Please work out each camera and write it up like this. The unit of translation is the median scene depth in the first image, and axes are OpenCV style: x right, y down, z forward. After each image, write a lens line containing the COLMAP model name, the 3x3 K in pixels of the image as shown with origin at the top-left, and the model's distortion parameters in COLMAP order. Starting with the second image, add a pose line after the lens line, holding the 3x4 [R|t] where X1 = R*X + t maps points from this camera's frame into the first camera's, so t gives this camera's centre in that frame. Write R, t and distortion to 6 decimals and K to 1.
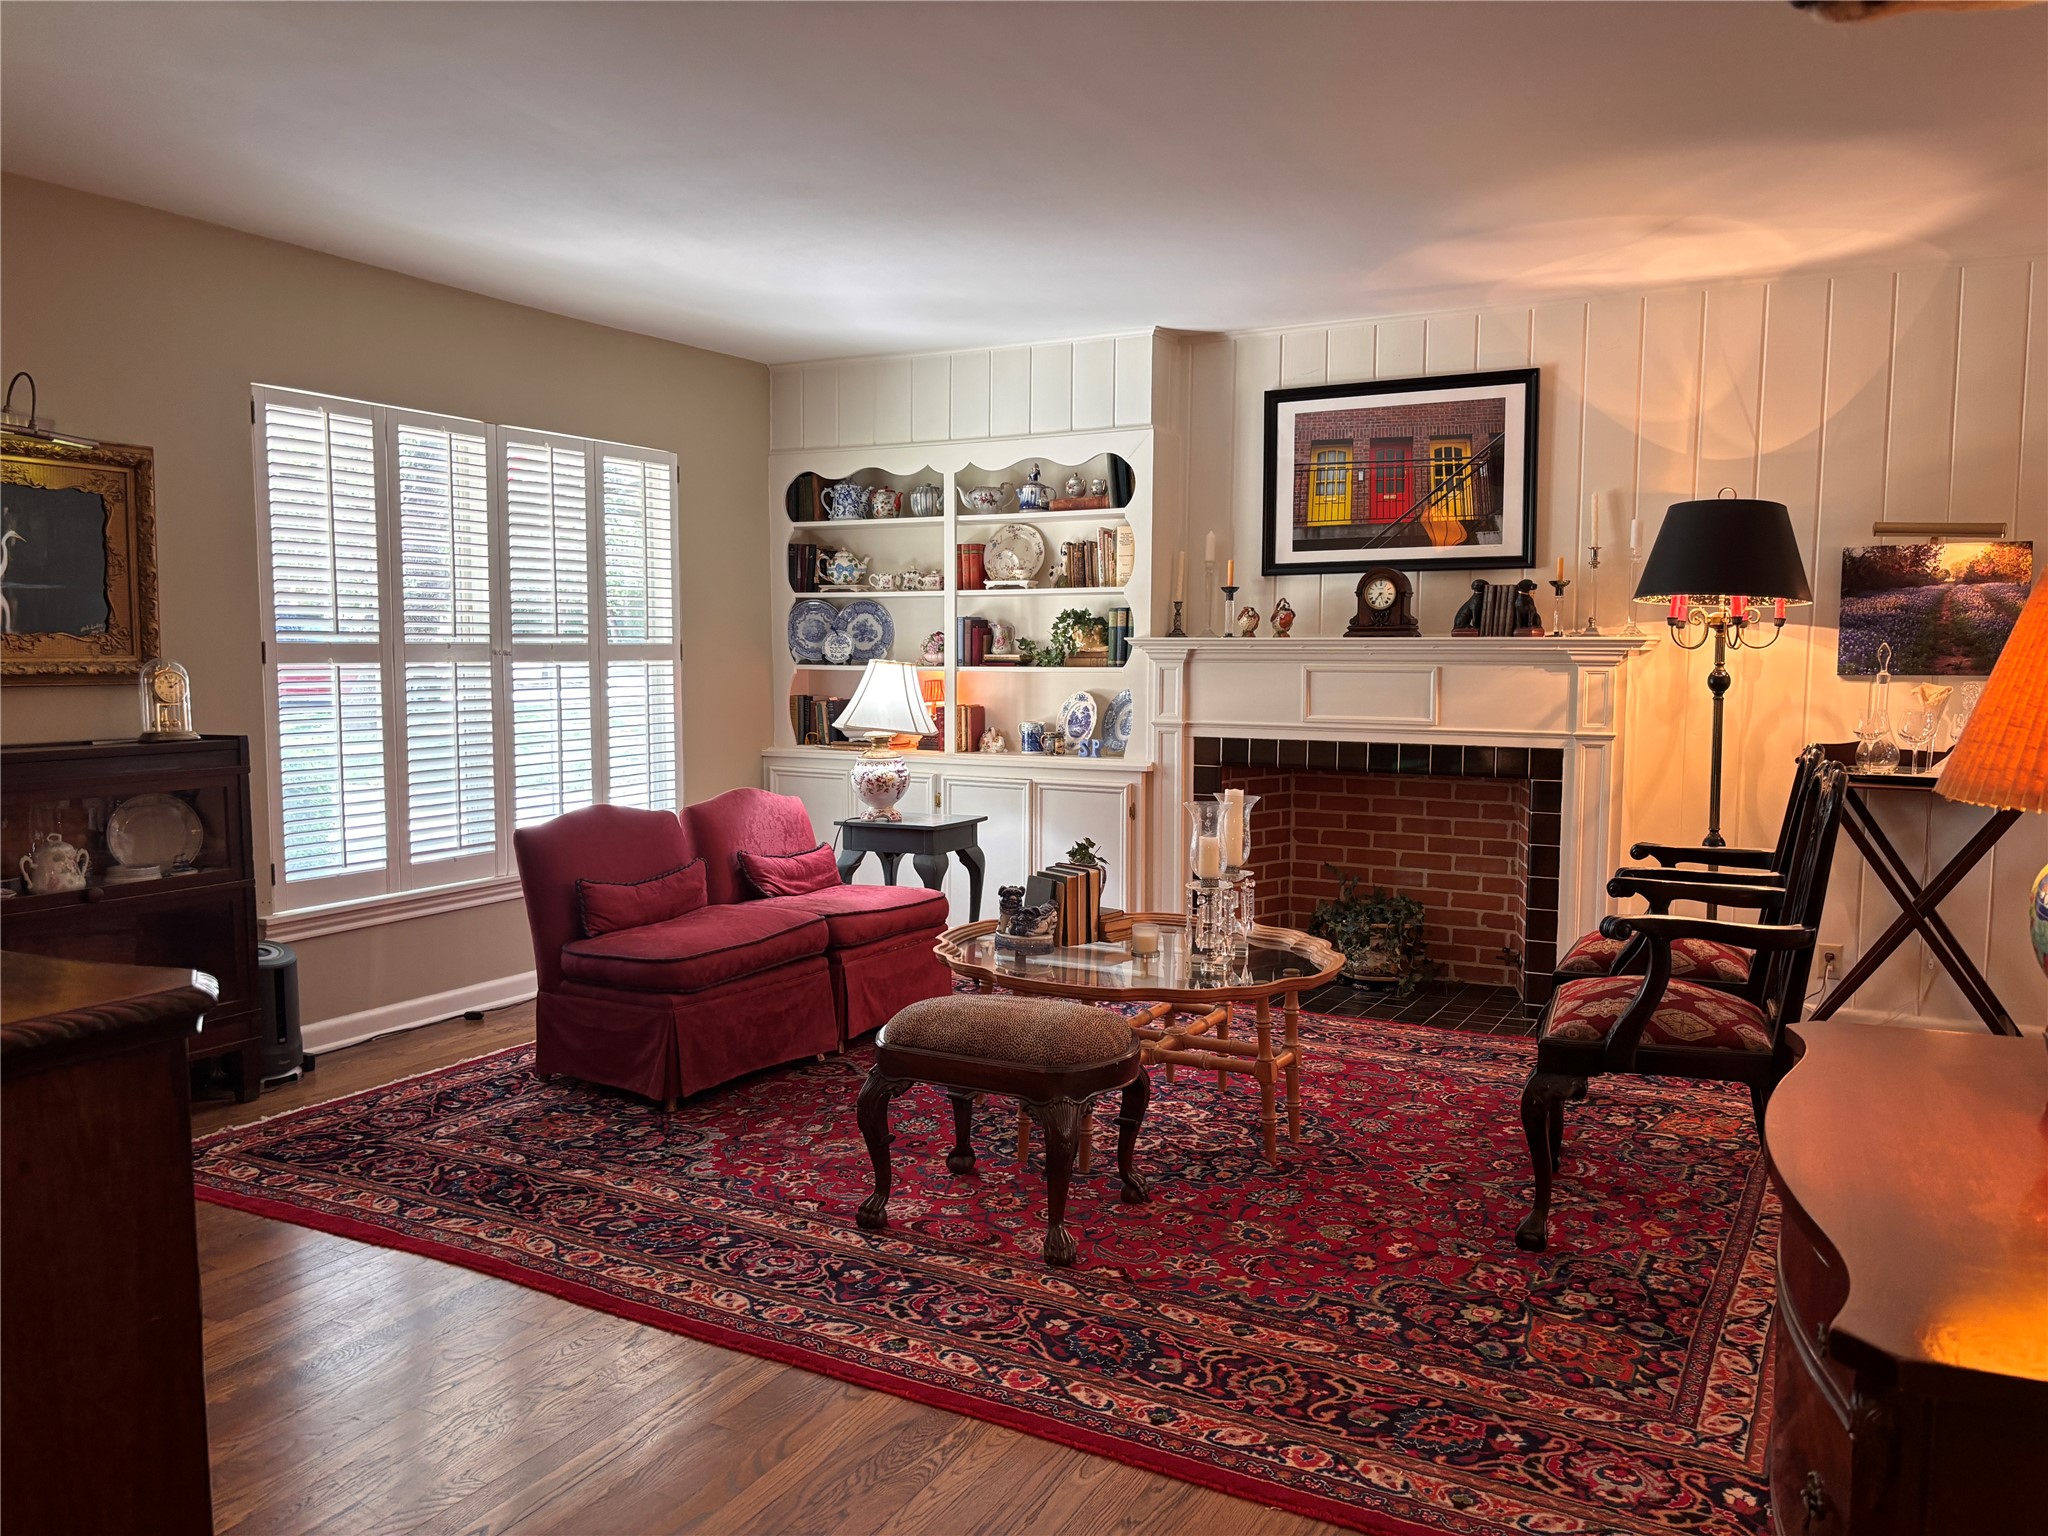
lens RADIAL K [[1572.5, 0, 1038.2], [0, 1572.5, 774.4], [0, 0, 1]] dist [0.078188, -0.088310]
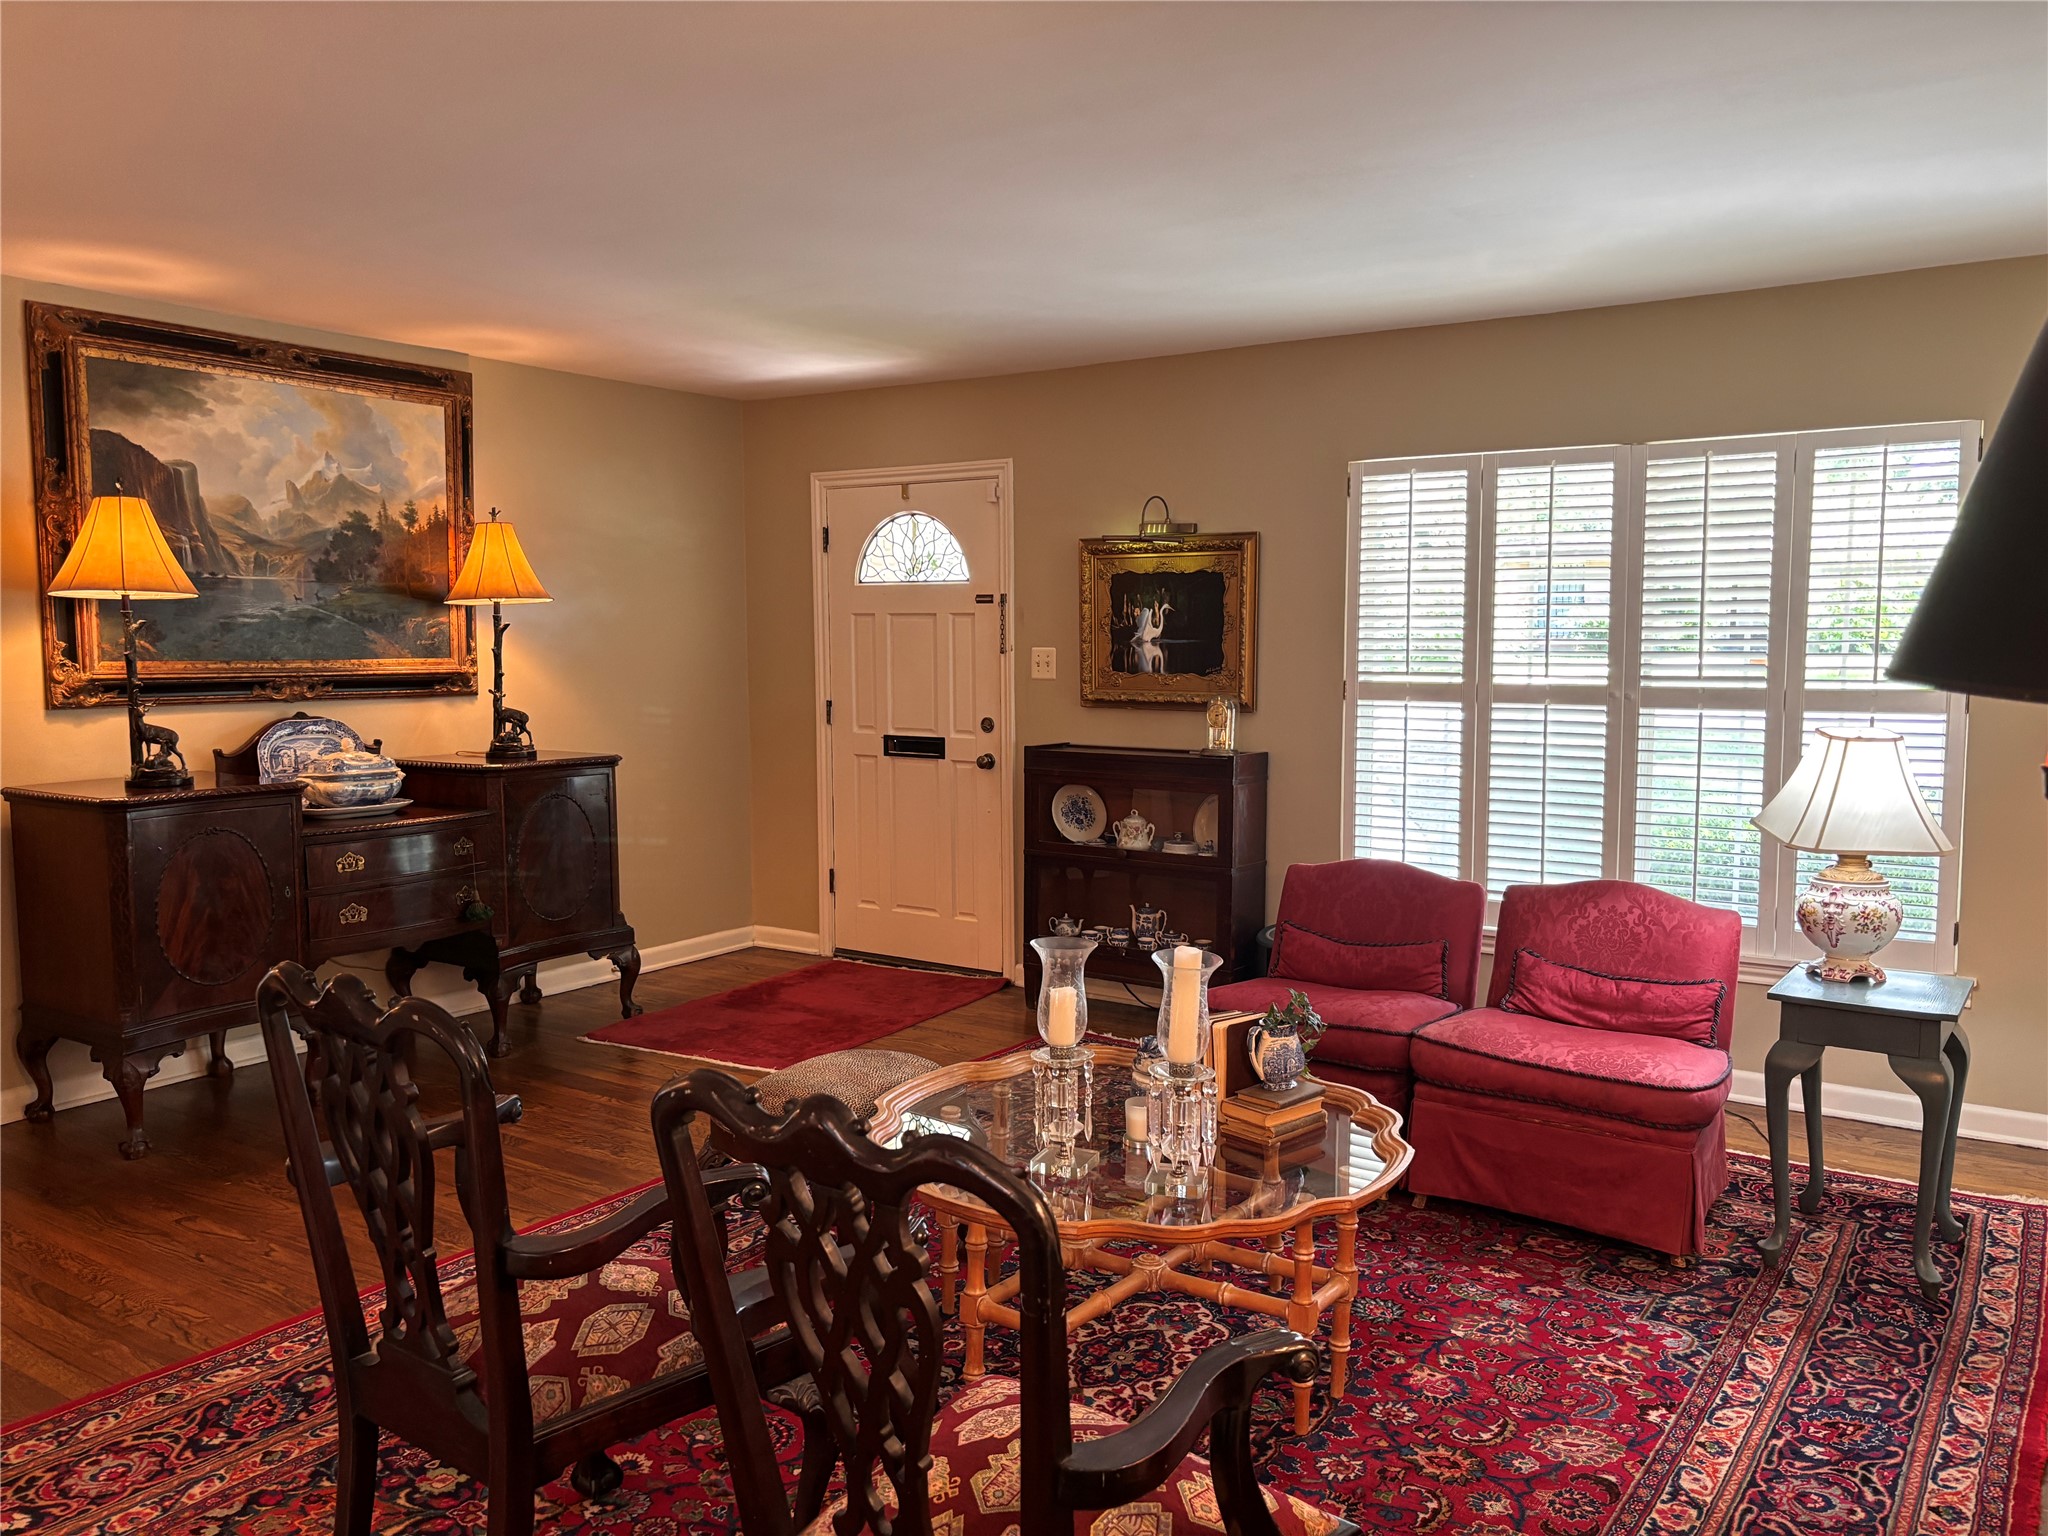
lens RADIAL K [[1536.1, 0, 1032.2], [0, 1536.1, 788.2], [0, 0, 1]] dist [0.203597, -0.446047]
pose [[-0.094290, 0.100826, -0.990426, 0.590313], [-0.081792, 0.990710, 0.108642, -0.095149], [0.992179, 0.091253, -0.085168, 0.751938]]
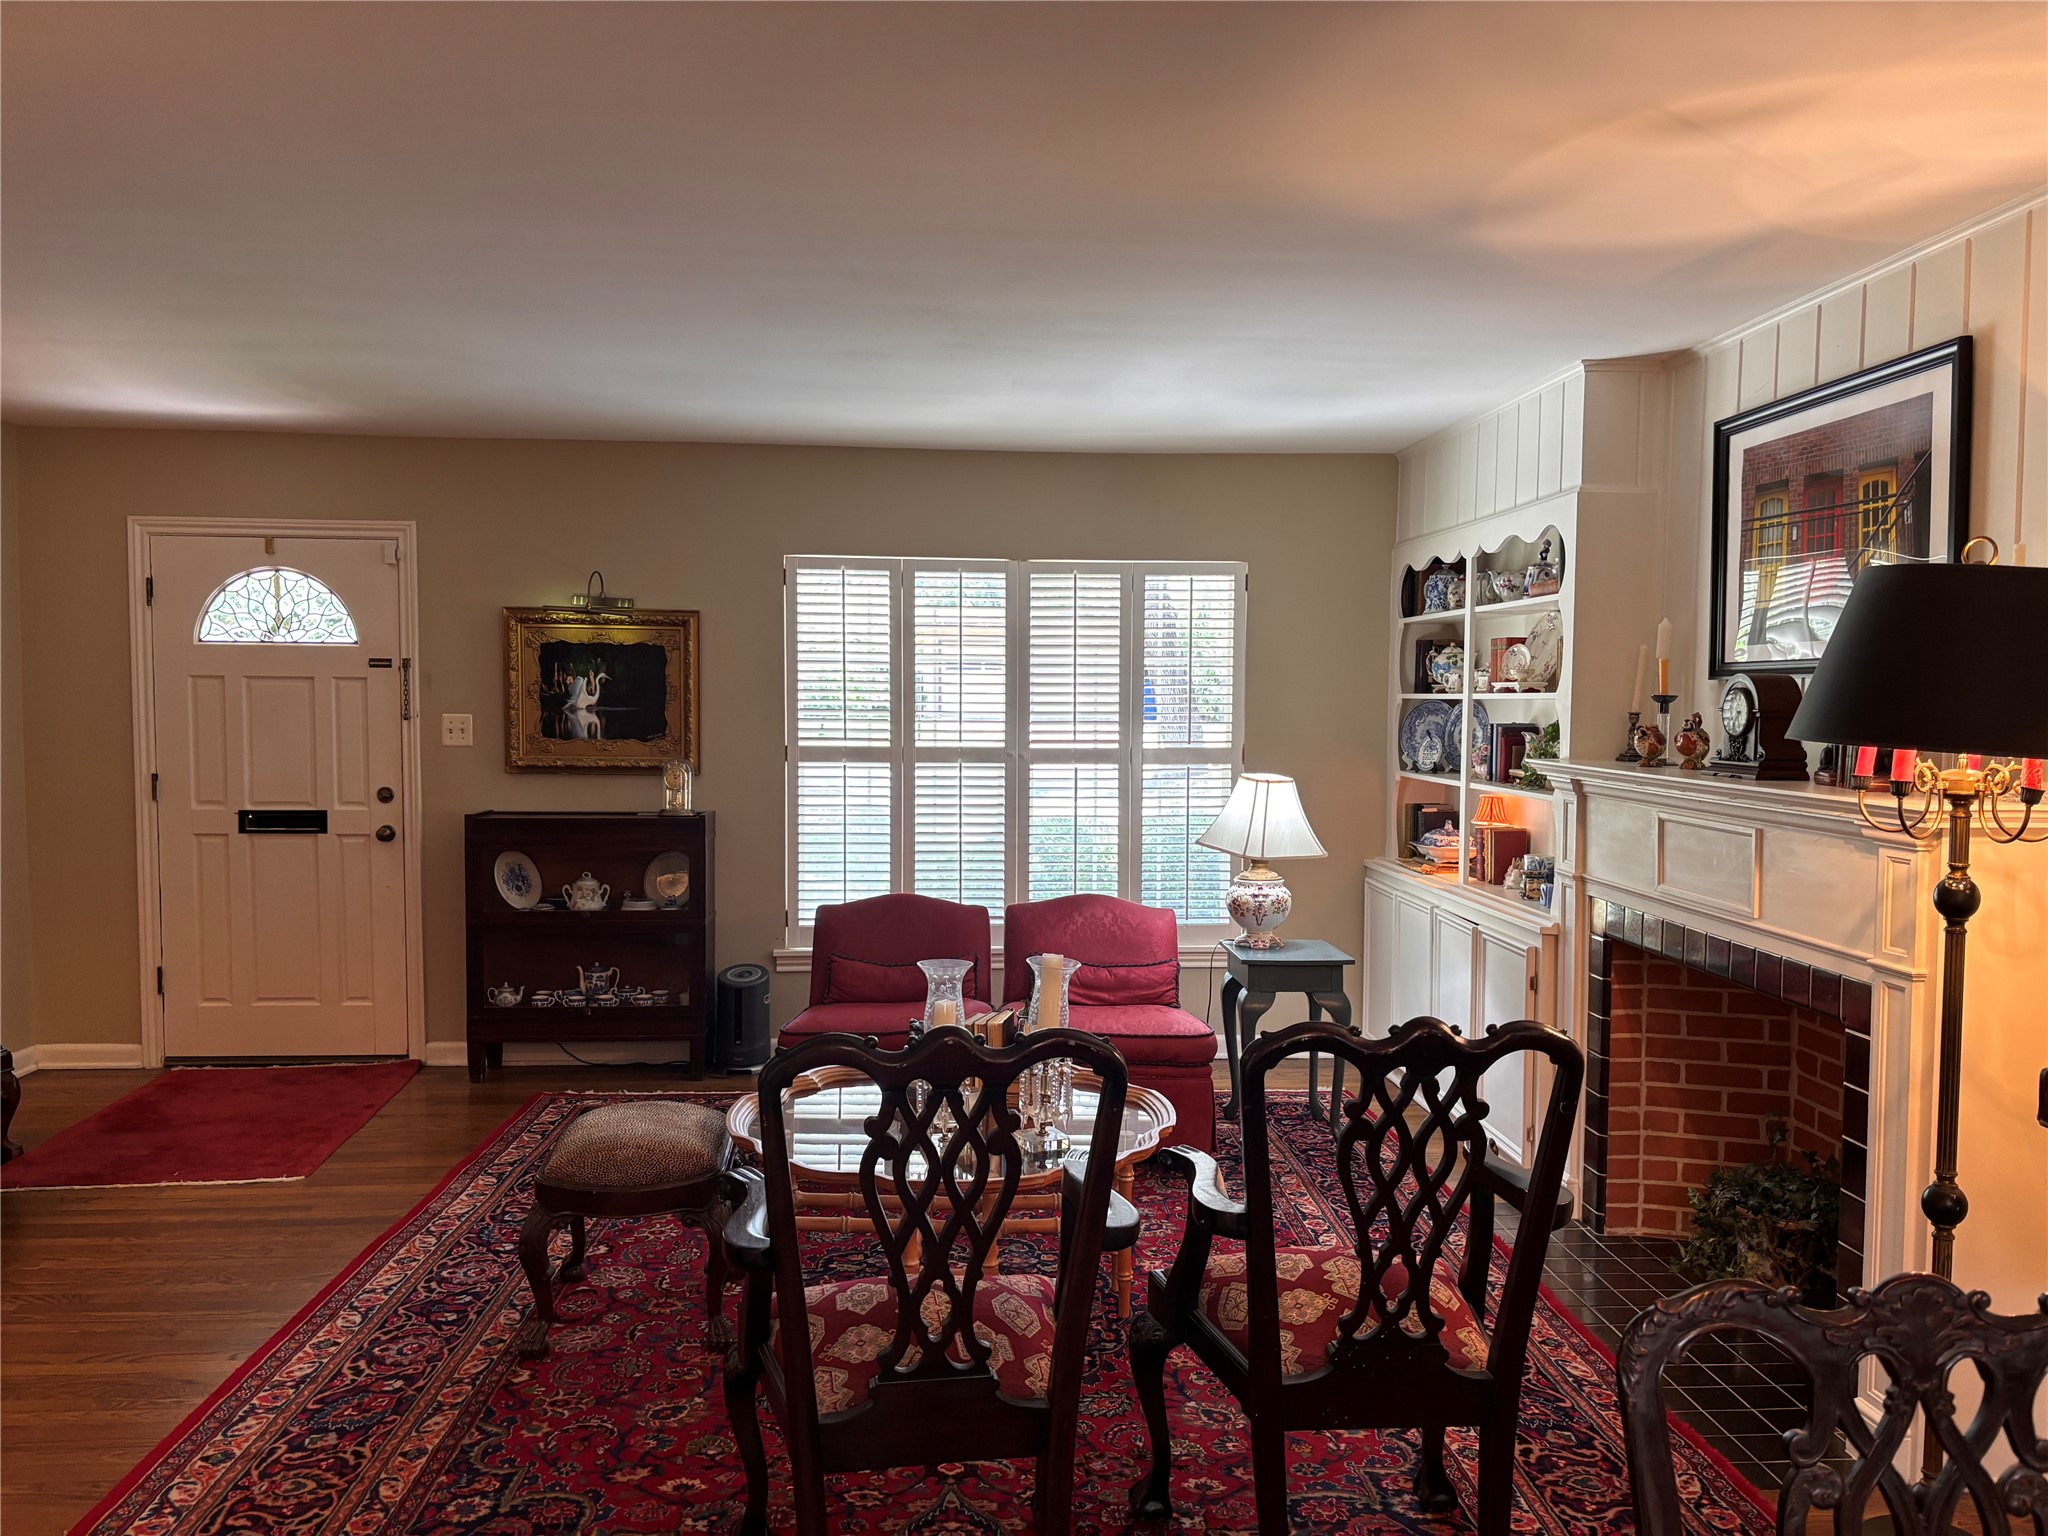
lens RADIAL K [[1565.4, 0, 1030.5], [0, 1565.4, 795.7], [0, 0, 1]] dist [0.084911, -0.110299]
pose [[0.529488, 0.057838, -0.846343, 0.642152], [-0.077844, 0.996776, 0.019418, -0.071266], [0.844738, 0.055602, 0.532284, 0.405346]]
